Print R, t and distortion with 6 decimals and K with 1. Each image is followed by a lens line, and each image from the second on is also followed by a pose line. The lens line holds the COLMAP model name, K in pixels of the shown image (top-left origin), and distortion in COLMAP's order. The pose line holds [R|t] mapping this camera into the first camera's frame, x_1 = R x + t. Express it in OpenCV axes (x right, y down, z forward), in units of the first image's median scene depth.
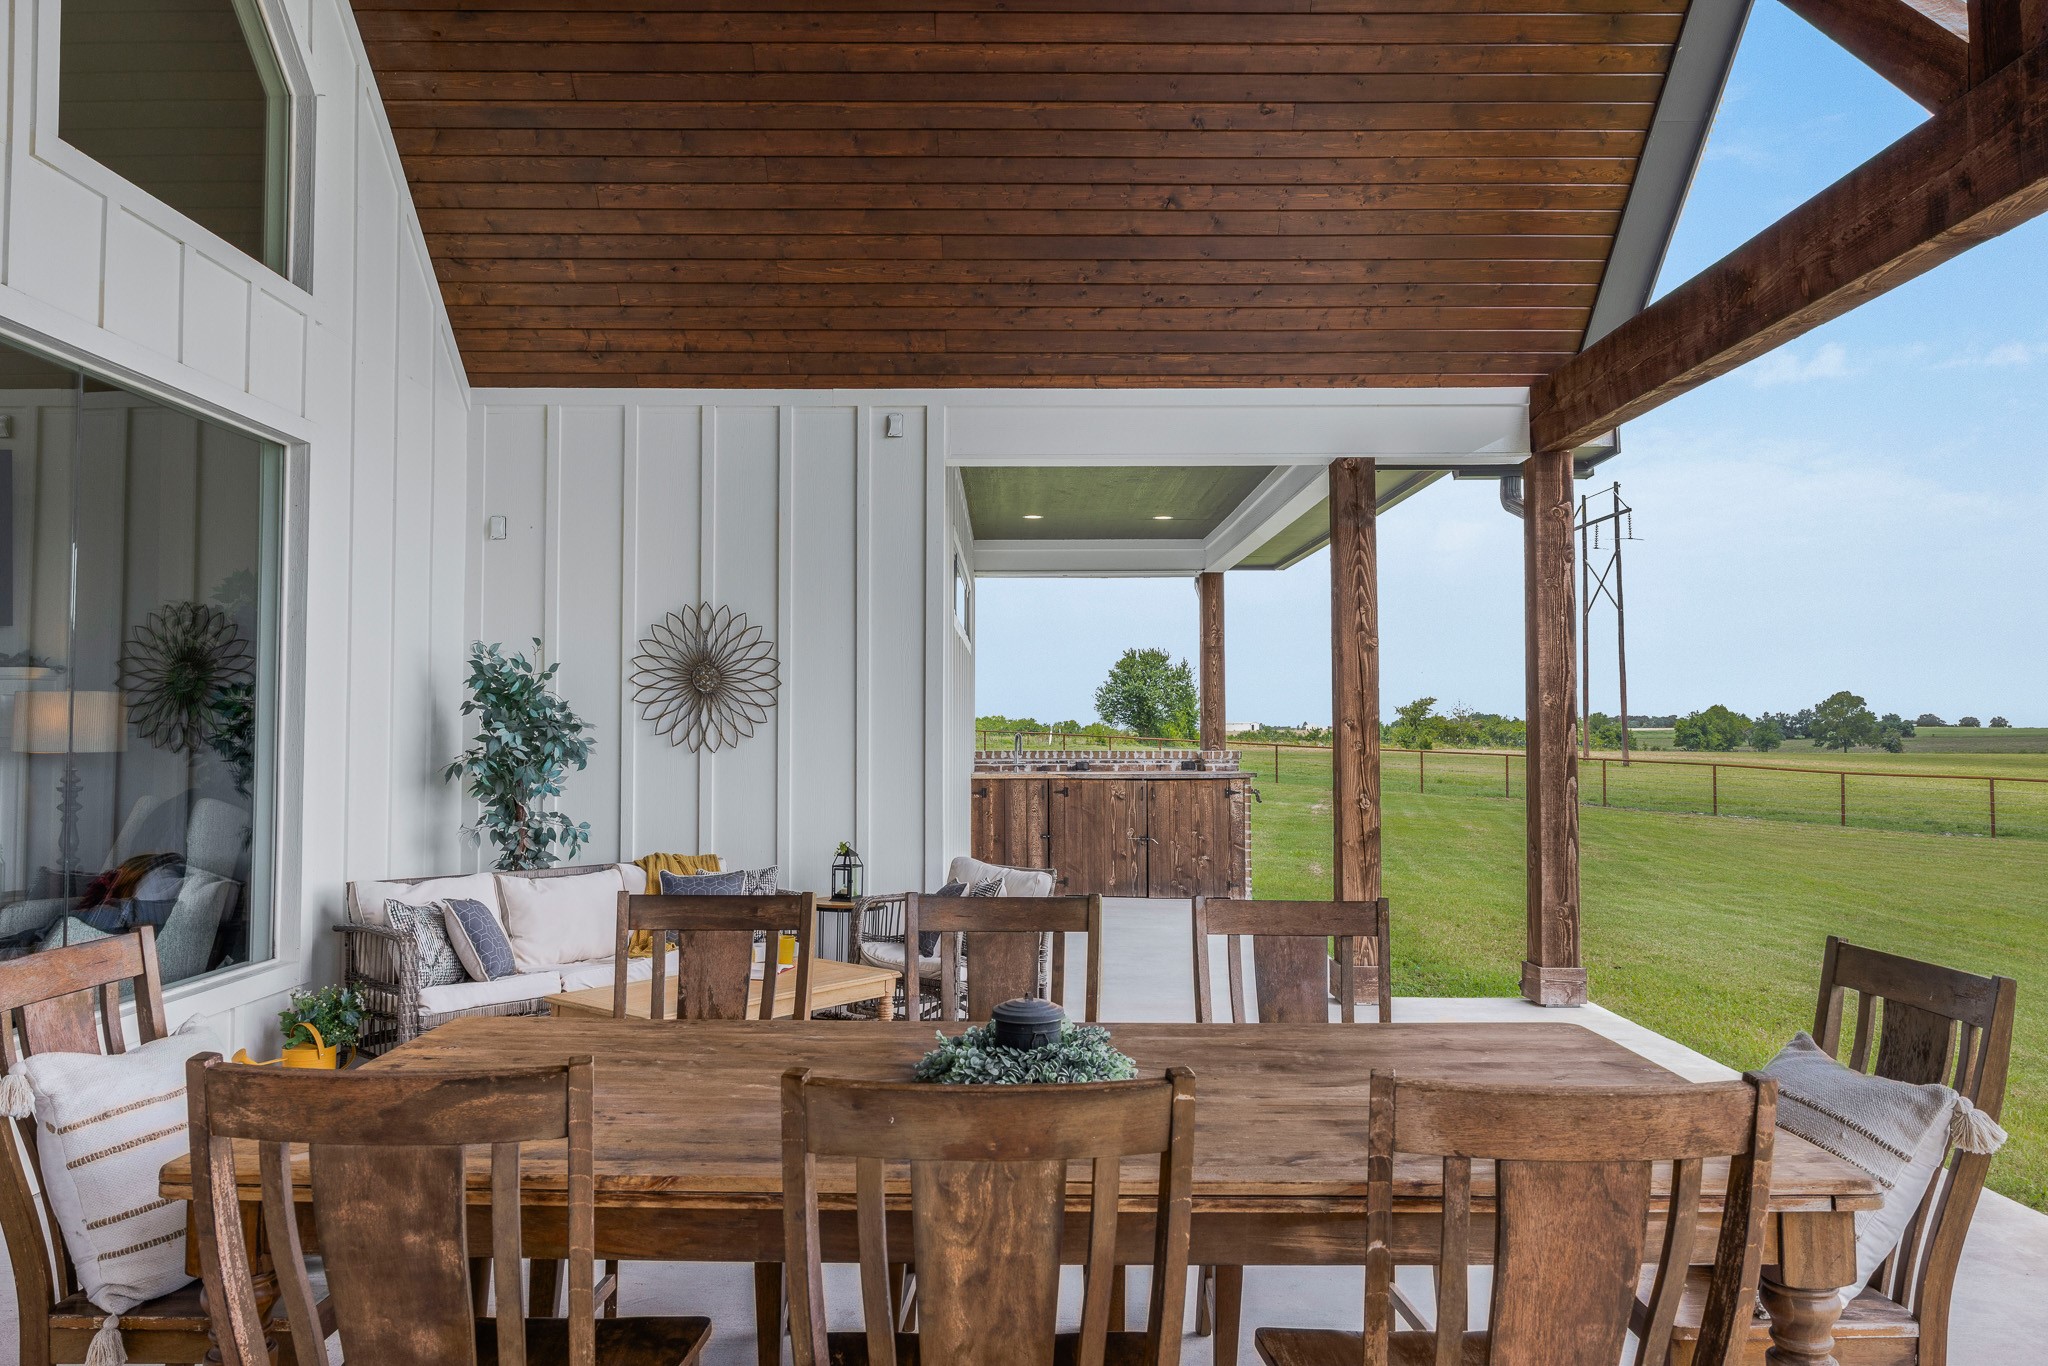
lens RADIAL K [[1400.0, 0, 1024.0], [0, 1400.0, 683.0], [0, 0, 1]] dist [0.060074, 0.001372]
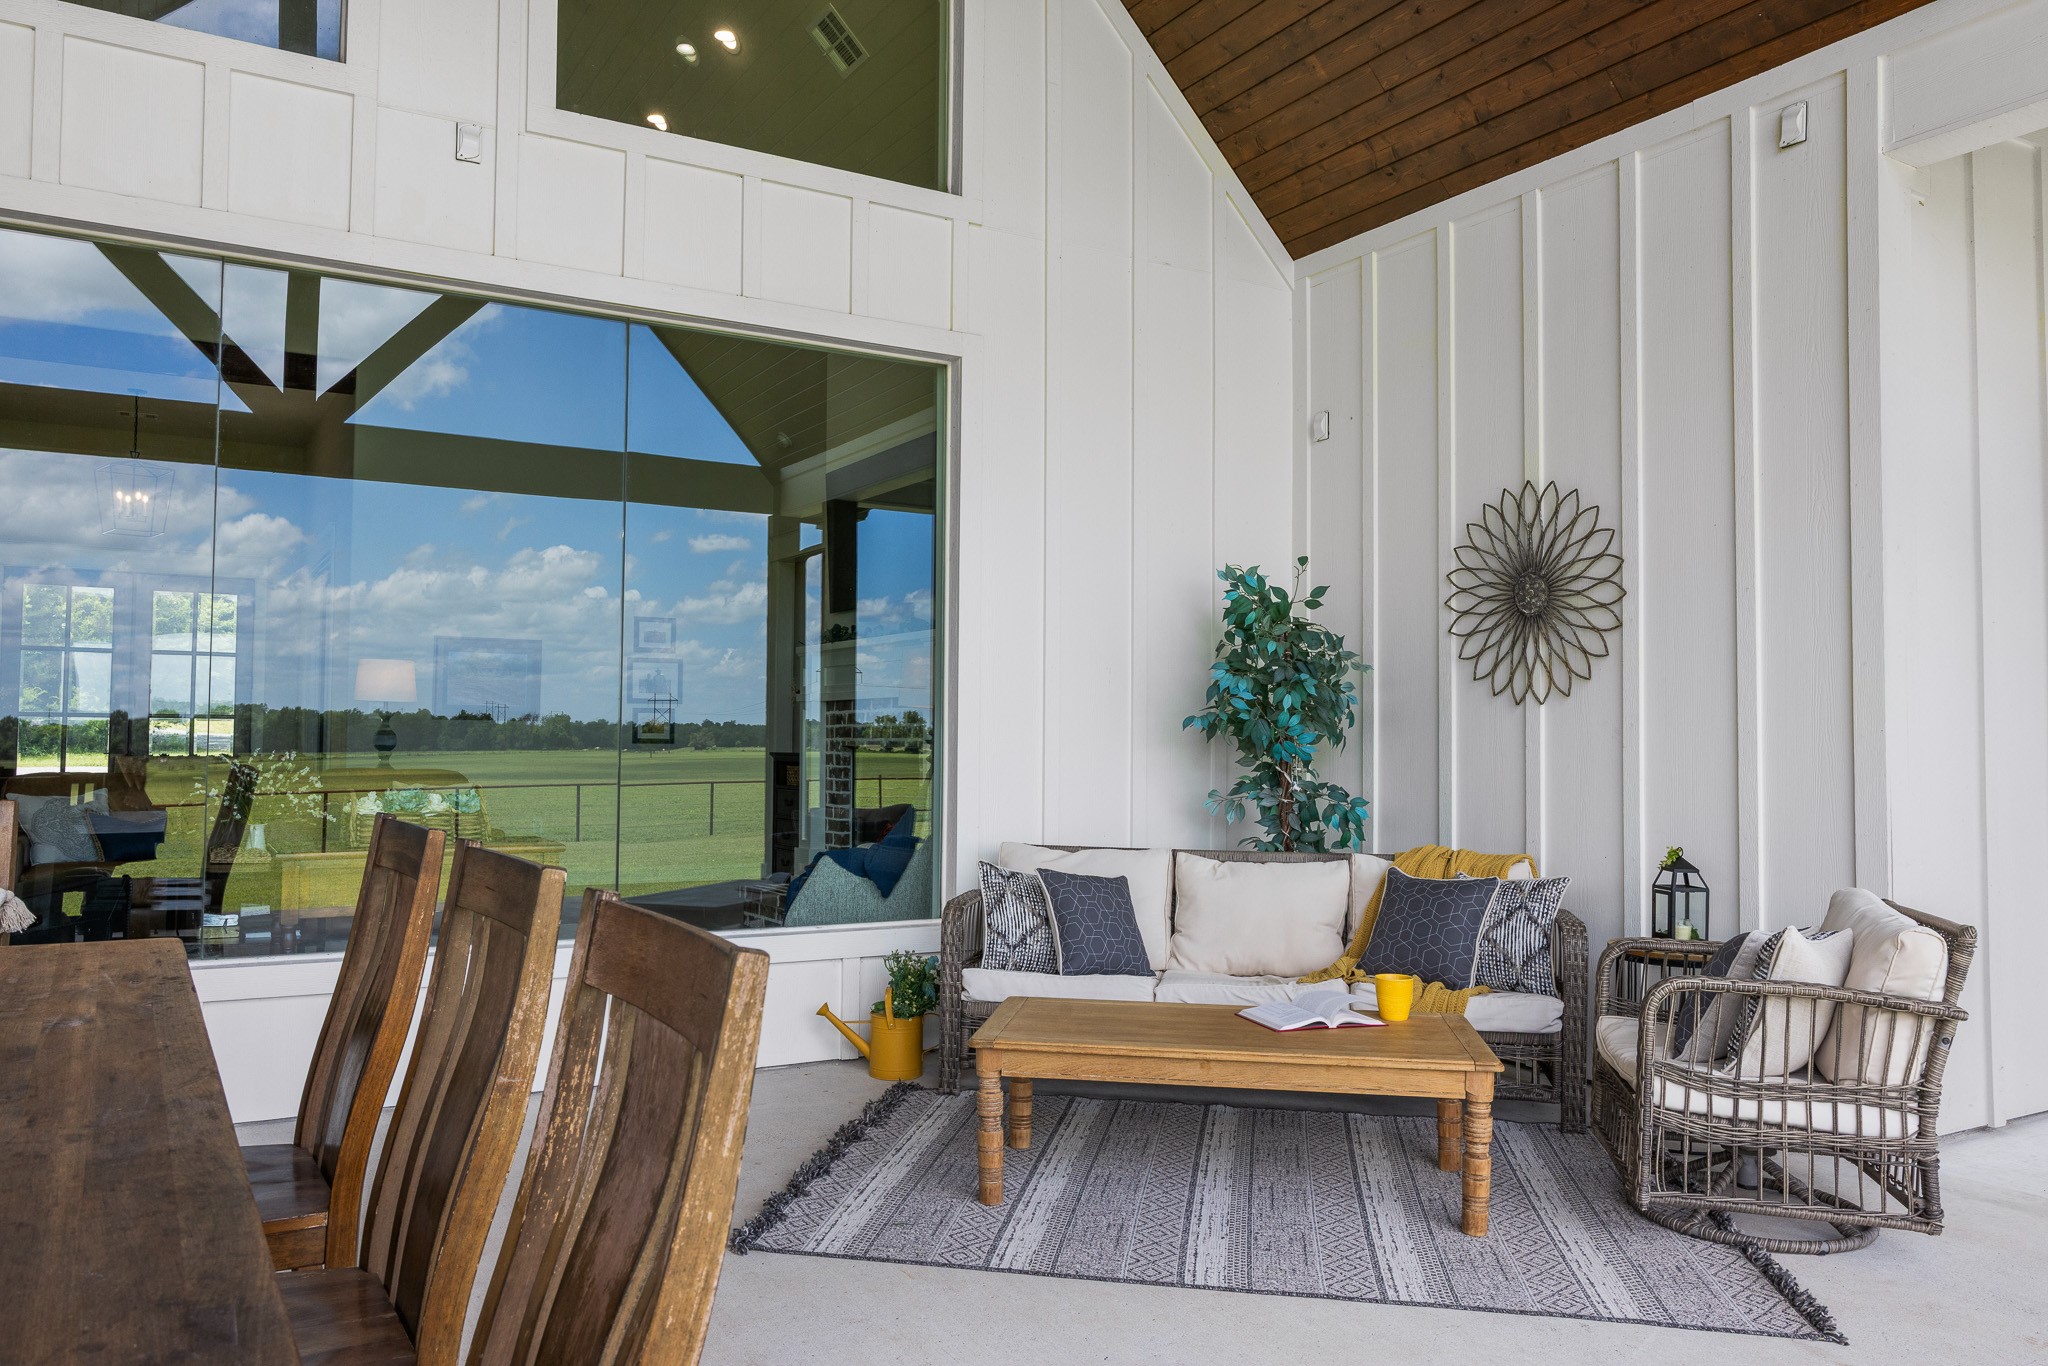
lens RADIAL K [[1515.9, 0, 1024.0], [0, 1515.9, 683.0], [0, 0, 1]] dist [-0.003848, -0.001449]
pose [[0.511961, -0.029485, -0.858503, 0.271986], [0.025107, 0.999497, -0.019355, 0.047309], [0.858642, -0.011646, 0.512444, 0.418692]]
